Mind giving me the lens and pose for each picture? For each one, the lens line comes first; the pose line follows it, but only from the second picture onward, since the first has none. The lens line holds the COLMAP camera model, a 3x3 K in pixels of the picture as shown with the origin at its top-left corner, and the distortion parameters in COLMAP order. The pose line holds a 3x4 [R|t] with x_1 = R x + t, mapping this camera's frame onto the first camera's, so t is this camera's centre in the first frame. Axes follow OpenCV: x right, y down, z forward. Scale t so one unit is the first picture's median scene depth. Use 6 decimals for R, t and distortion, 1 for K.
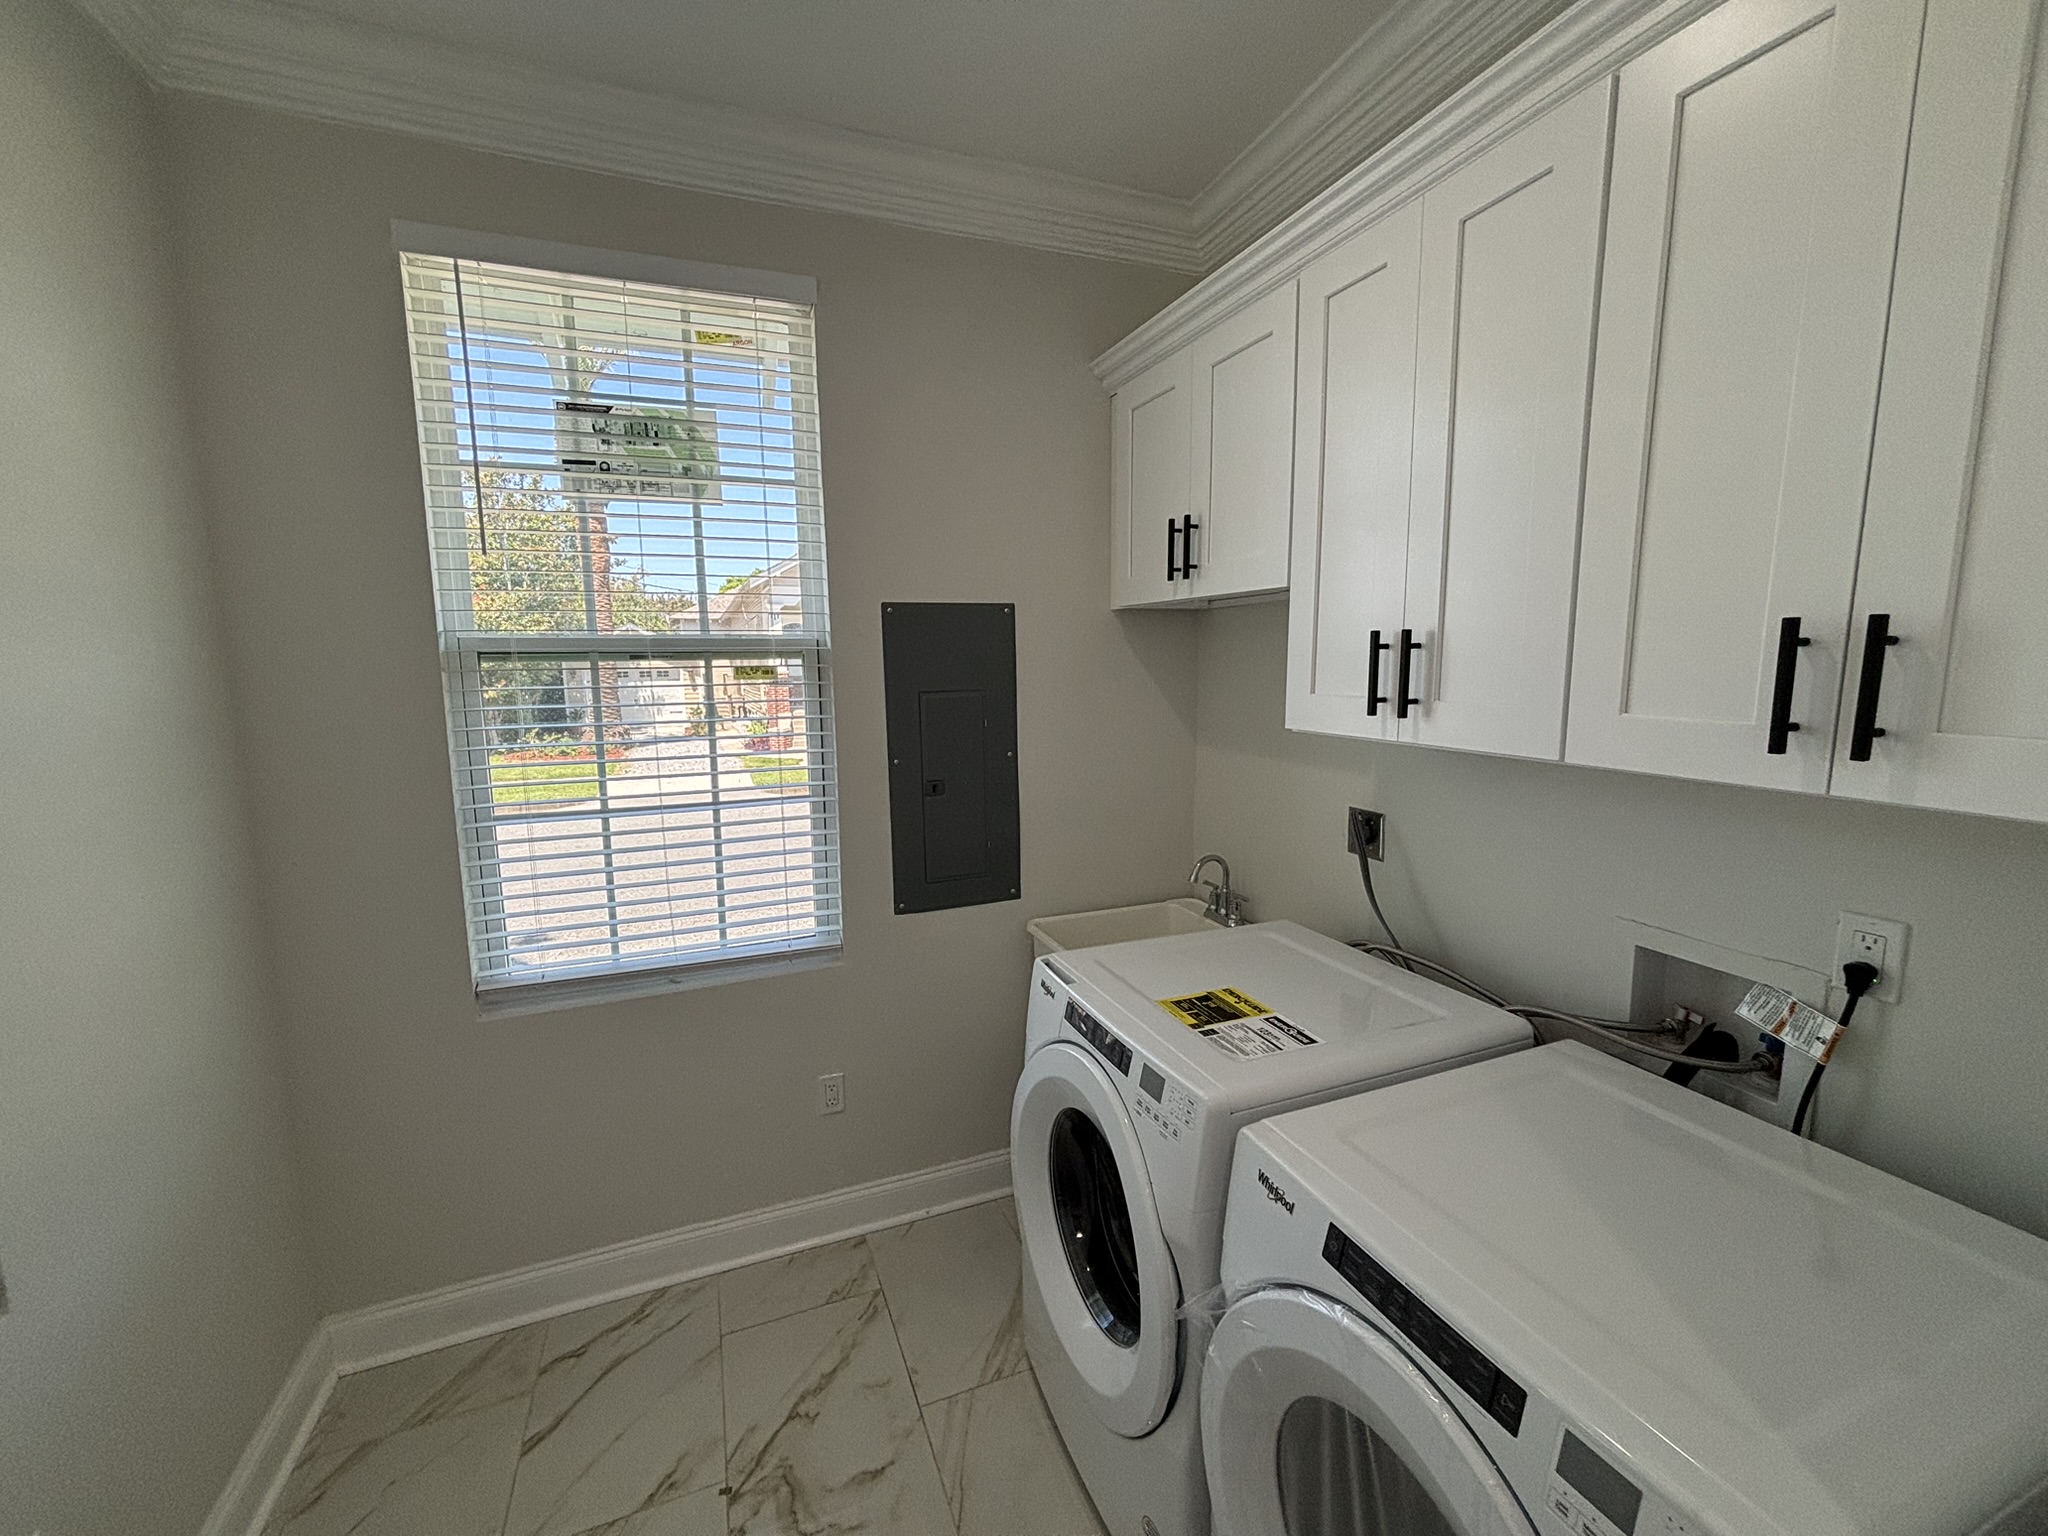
lens RADIAL K [[827.6, 0, 1017.9], [0, 827.6, 764.4], [0, 0, 1]] dist [-0.000159, 0.000436]
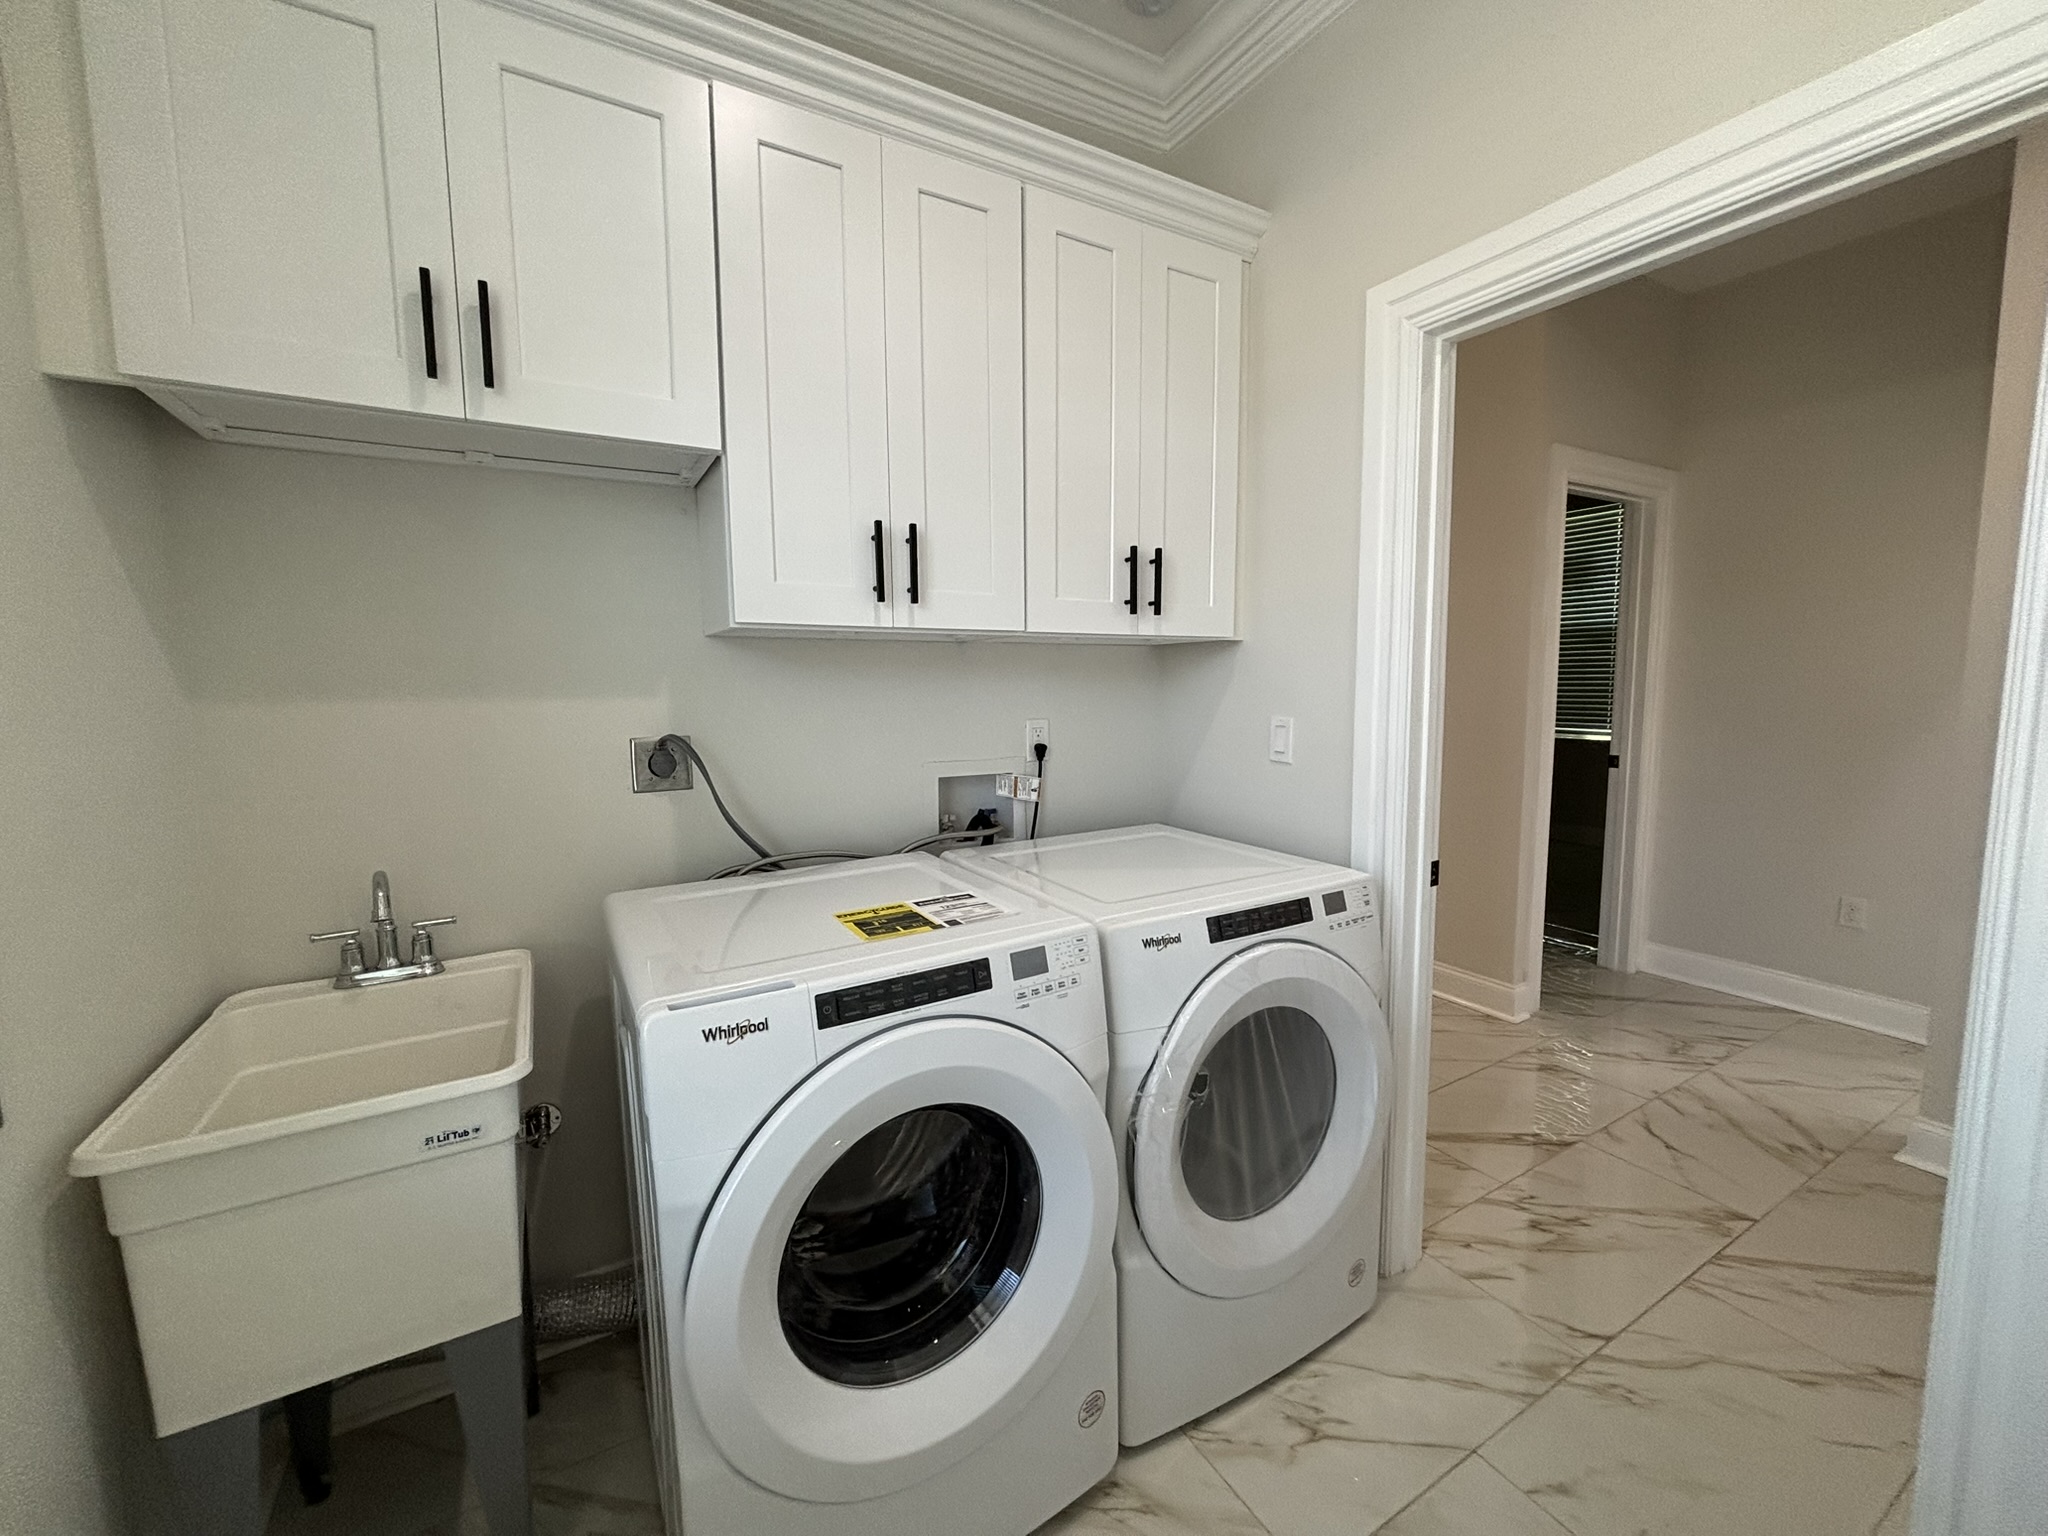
lens RADIAL K [[827.6, 0, 1017.9], [0, 827.6, 764.4], [0, 0, 1]] dist [-0.000159, 0.000436]
pose [[-0.154510, -0.082830, 0.984513, -0.483504], [0.139042, 0.984739, 0.104670, 0.044017], [-0.978159, 0.153061, -0.140635, 0.734197]]
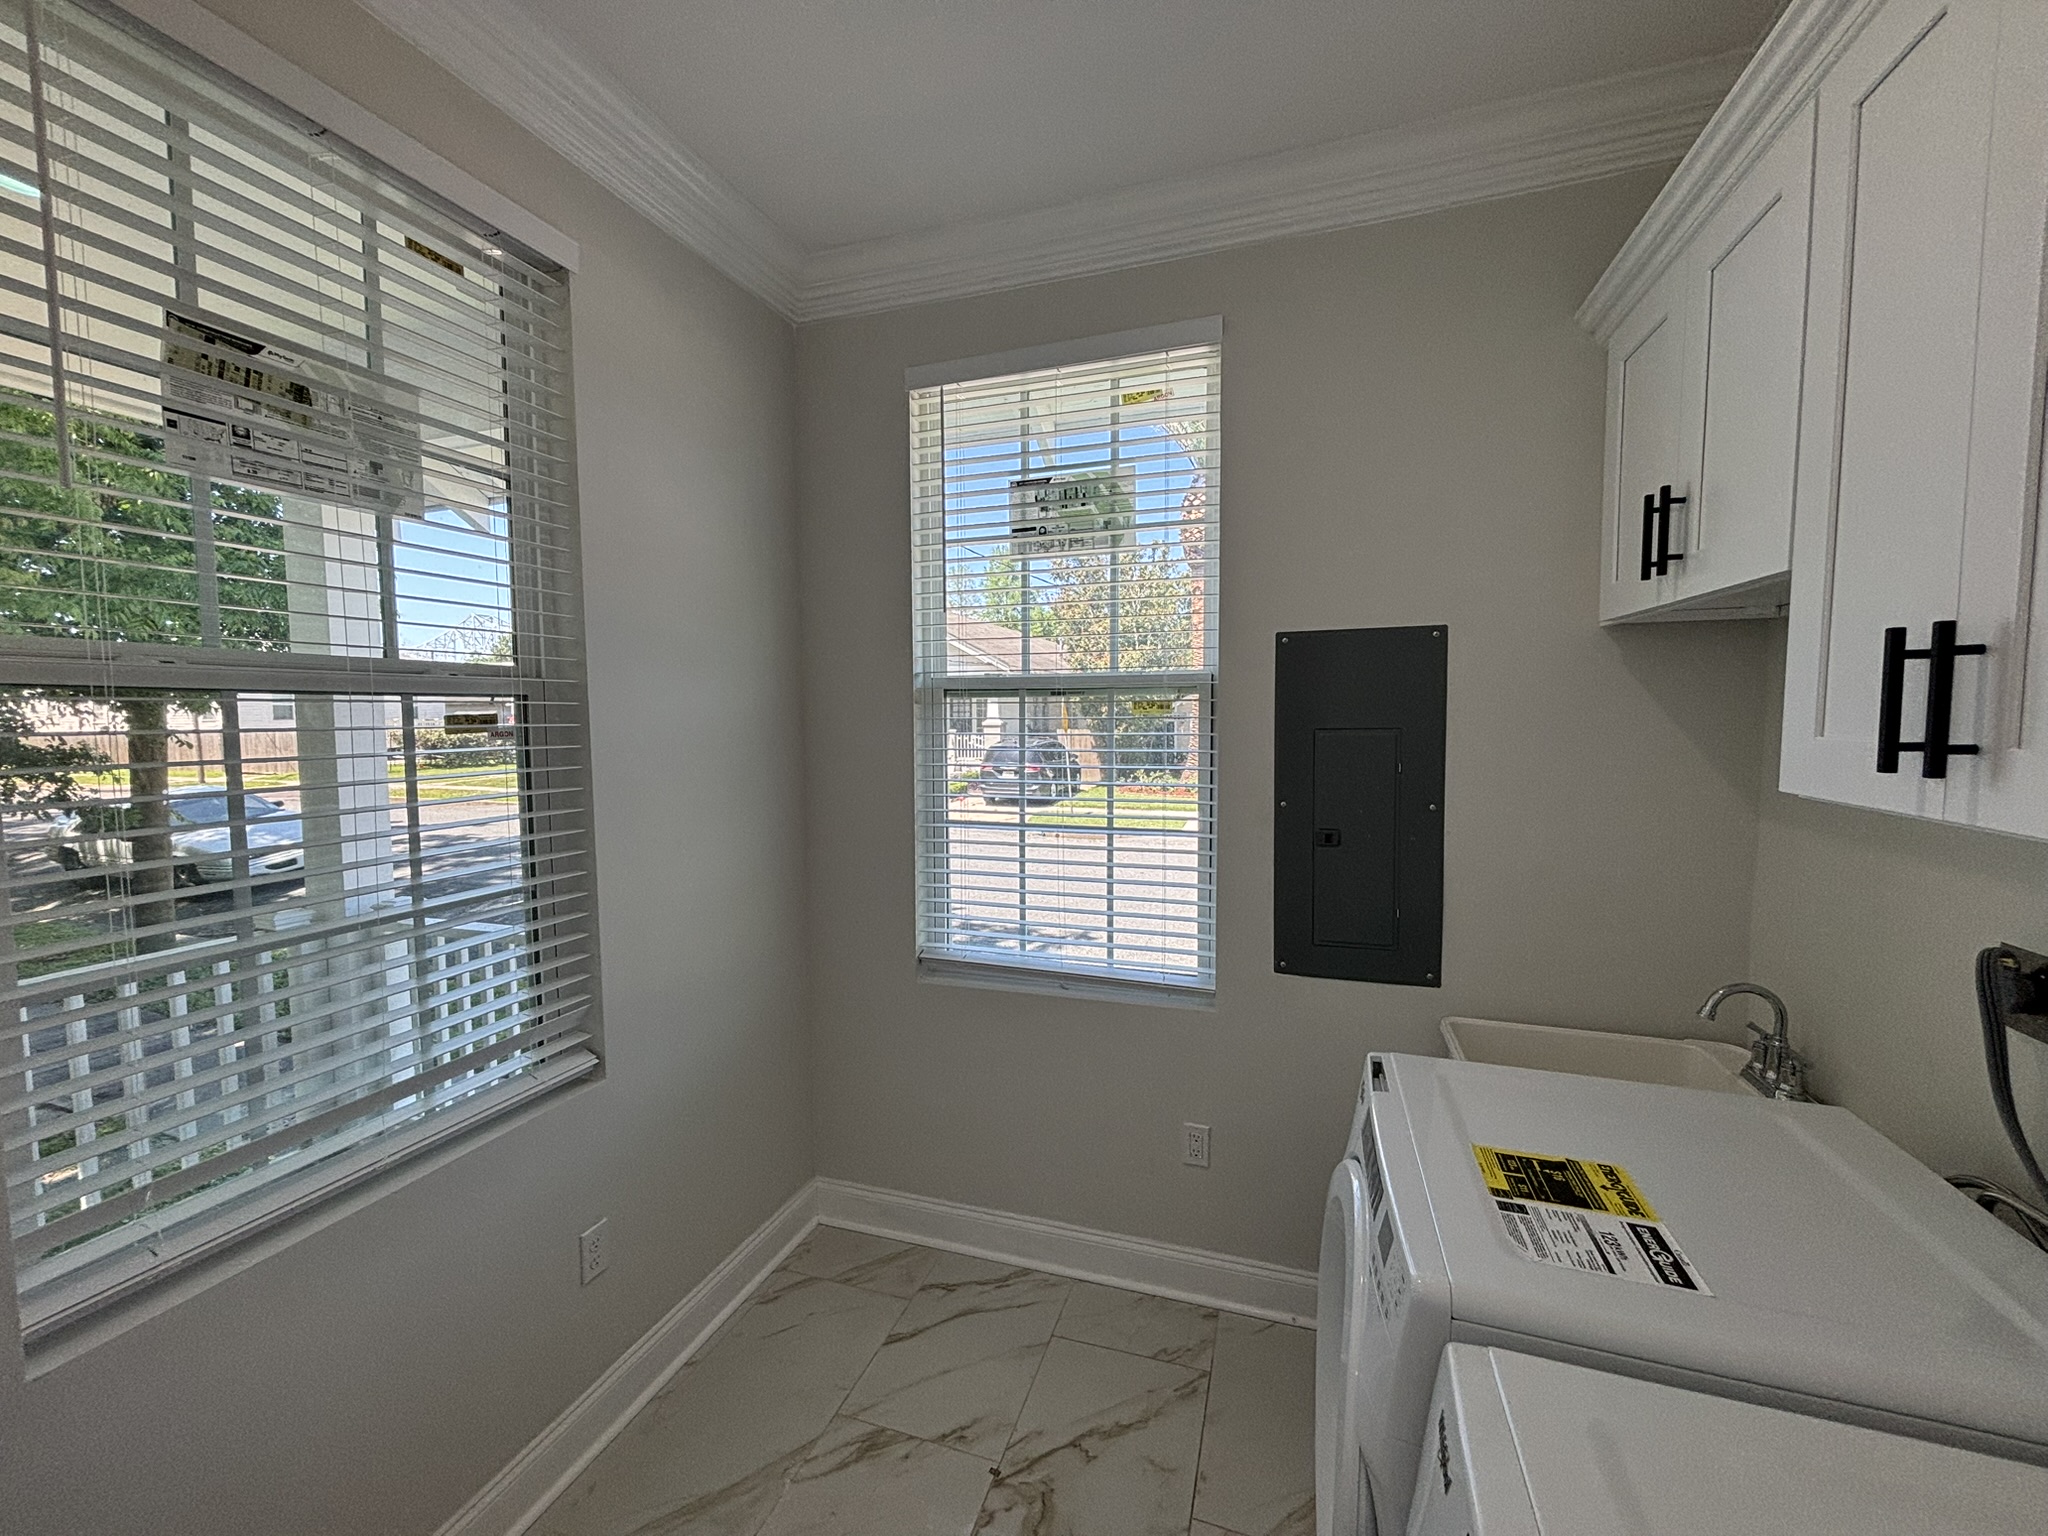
lens RADIAL K [[824.8, 0, 1013.7], [0, 824.8, 765.6], [0, 0, 1]] dist [0.022003, -0.022709]
pose [[0.758008, 0.051247, -0.650229, 0.247541], [-0.088839, 0.995730, -0.025087, 0.004247], [0.646167, 0.076781, 0.759324, 0.116930]]
